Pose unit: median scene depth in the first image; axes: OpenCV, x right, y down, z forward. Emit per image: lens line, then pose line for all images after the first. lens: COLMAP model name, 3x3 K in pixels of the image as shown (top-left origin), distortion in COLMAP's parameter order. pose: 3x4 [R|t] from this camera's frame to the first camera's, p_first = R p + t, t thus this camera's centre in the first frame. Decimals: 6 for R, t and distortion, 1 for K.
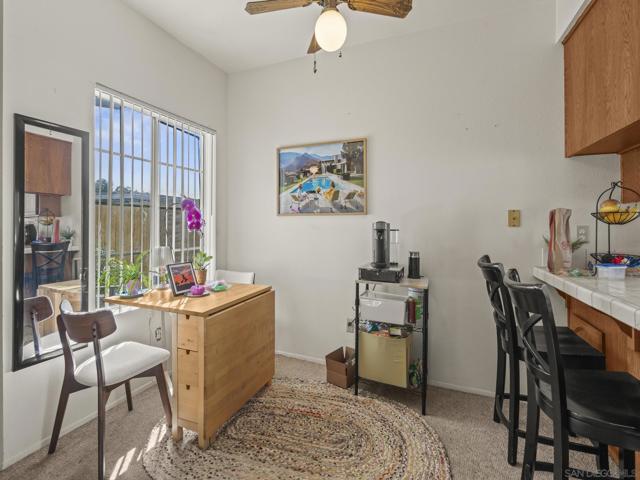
lens RADIAL K [[292.6, 0, 318.6], [0, 292.6, 223.2], [0, 0, 1]] dist [0.001729, 0.000135]
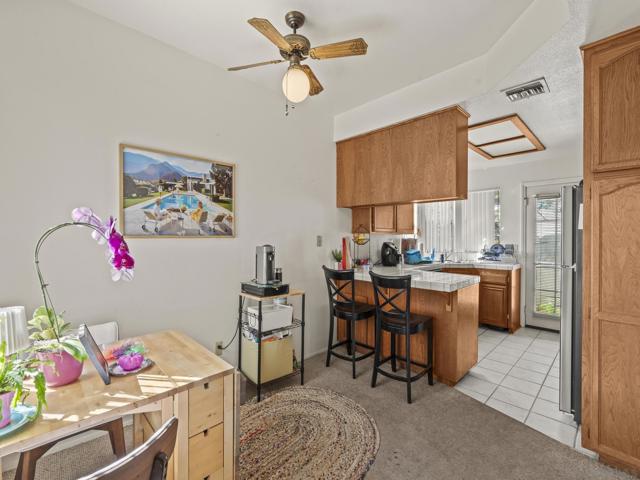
lens RADIAL K [[288.6, 0, 319.6], [0, 288.6, 237.1], [0, 0, 1]] dist [-0.000439, -0.000029]
pose [[0.406696, -0.003580, 0.913557, -0.778819], [-0.010852, 0.999903, 0.008749, -0.052034], [-0.913499, -0.013473, 0.406617, 0.348452]]
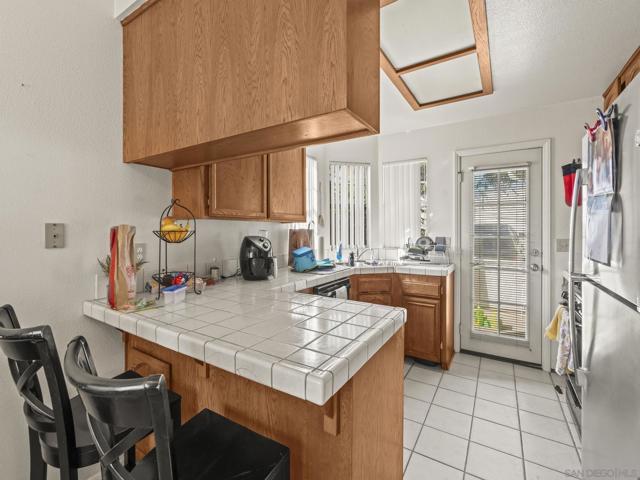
lens RADIAL K [[287.8, 0, 319.6], [0, 287.8, 227.7], [0, 0, 1]] dist [-0.000390, -0.000051]
pose [[0.181628, -0.000342, 0.983367, 0.128798], [-0.008434, 0.999963, 0.001905, -0.041722], [-0.983331, -0.008640, 0.181618, 0.281833]]
